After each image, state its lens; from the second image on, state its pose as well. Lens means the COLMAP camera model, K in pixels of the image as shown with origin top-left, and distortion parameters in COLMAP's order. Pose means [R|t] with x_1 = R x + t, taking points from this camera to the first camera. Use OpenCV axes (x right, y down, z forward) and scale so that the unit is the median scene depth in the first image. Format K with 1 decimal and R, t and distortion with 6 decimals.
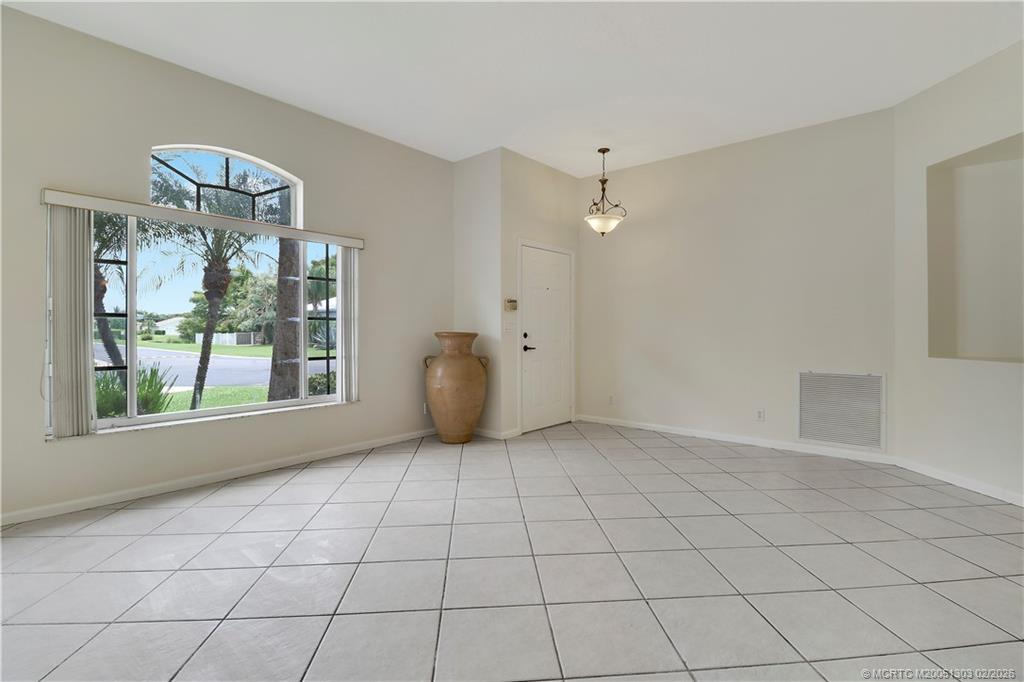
lens RADIAL K [[493.1, 0, 517.5], [0, 493.1, 345.4], [0, 0, 1]] dist [-0.000972, -0.000552]
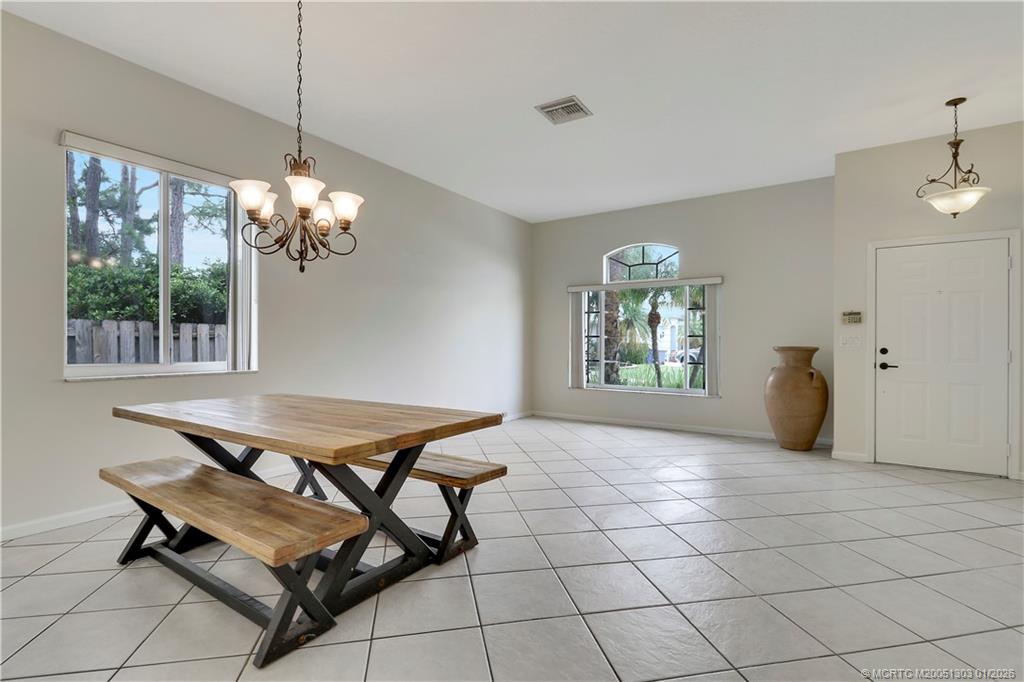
lens RADIAL K [[483.9, 0, 517.4], [0, 483.9, 356.0], [0, 0, 1]] dist [0.013561, -0.012066]
pose [[0.095102, 0.030485, -0.995001, 0.851185], [-0.032868, 0.999082, 0.027468, -0.014750], [0.994925, 0.030091, 0.096017, 0.293648]]
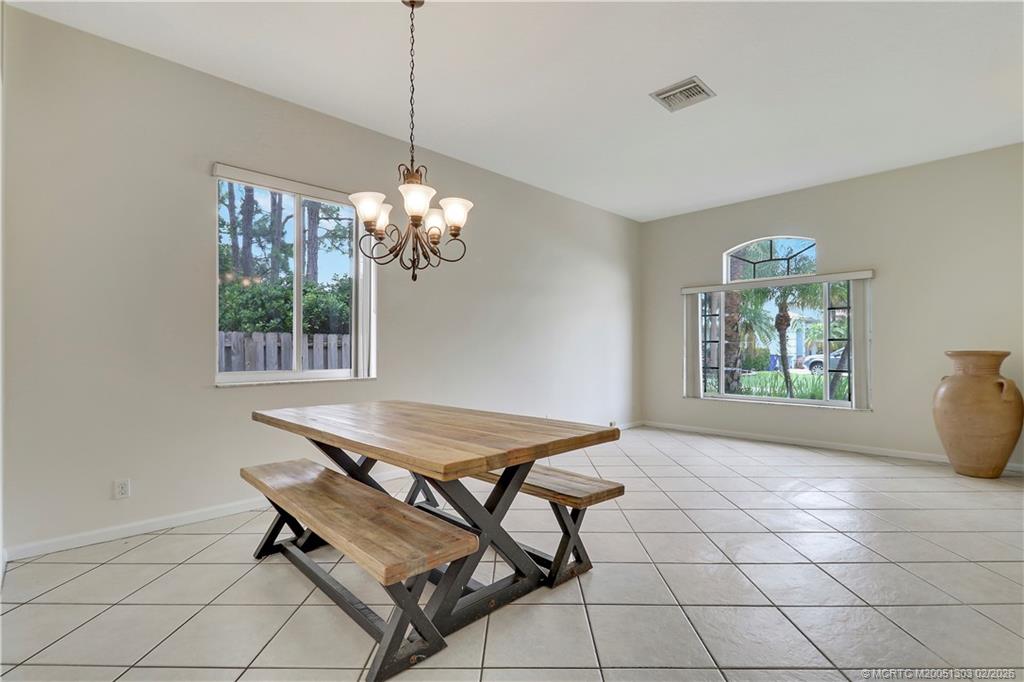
lens RADIAL K [[483.9, 0, 517.4], [0, 483.9, 356.0], [0, 0, 1]] dist [0.013561, -0.012066]
pose [[-0.117787, 0.016887, -0.992895, 0.815539], [-0.023923, 0.999517, 0.019838, -0.014638], [0.992751, 0.026090, -0.117326, 0.284690]]
